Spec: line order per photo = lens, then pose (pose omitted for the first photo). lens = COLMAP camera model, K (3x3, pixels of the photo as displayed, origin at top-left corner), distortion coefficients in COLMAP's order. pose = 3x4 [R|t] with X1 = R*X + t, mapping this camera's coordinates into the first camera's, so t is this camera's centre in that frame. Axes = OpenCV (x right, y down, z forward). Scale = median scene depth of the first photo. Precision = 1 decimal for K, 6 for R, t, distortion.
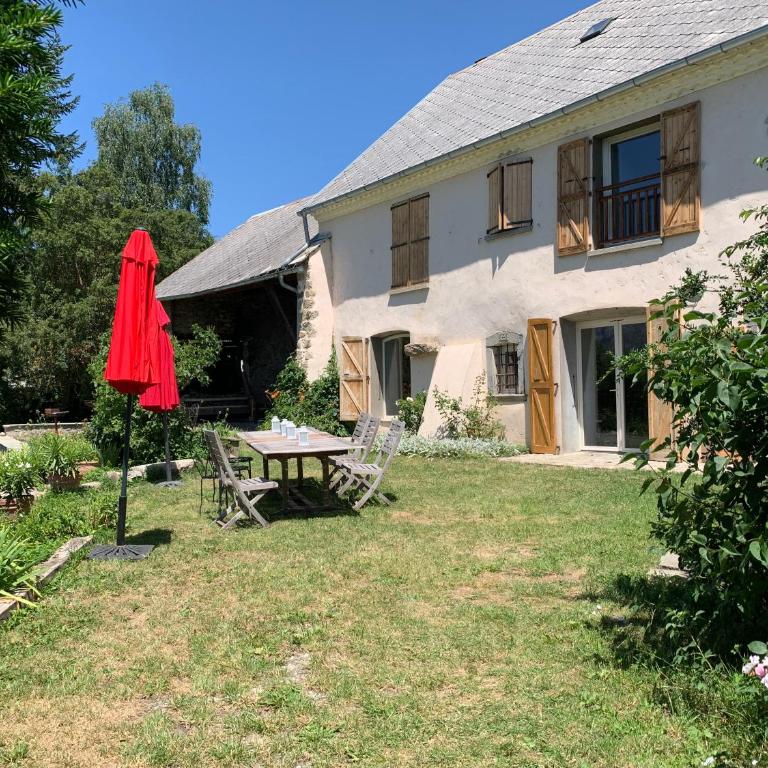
lens RADIAL K [[1275.0, 0, 384.0], [0, 1275.0, 384.0], [0, 0, 1]] dist [0.043158, -0.017826]
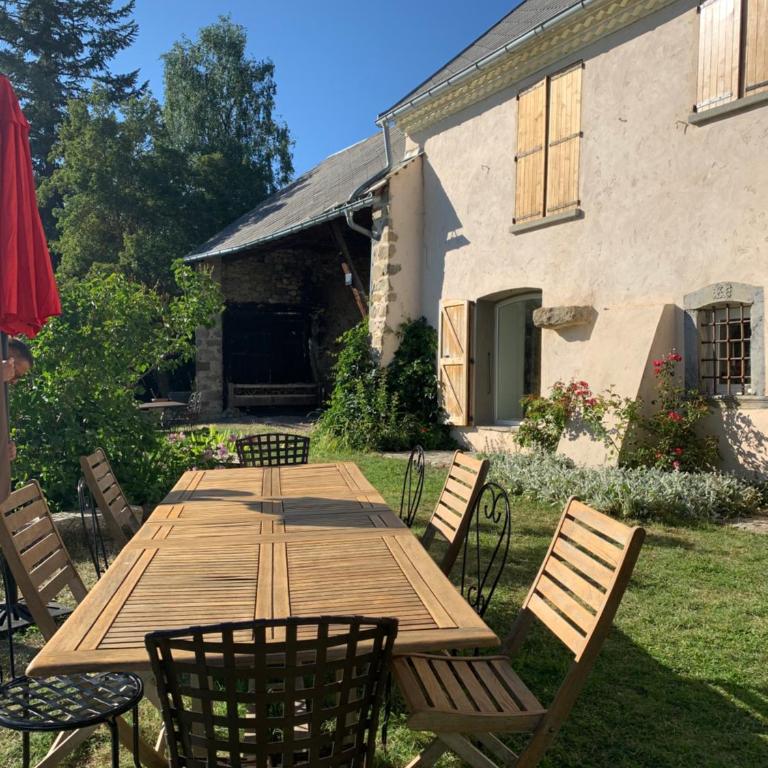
lens RADIAL K [[1275.0, 0, 384.0], [0, 1275.0, 384.0], [0, 0, 1]] dist [0.043158, -0.017826]
pose [[0.996552, 0.034257, -0.075571, -0.004733], [-0.033721, 0.999396, 0.008361, 0.001658], [0.075812, -0.005784, 0.997105, 0.218240]]
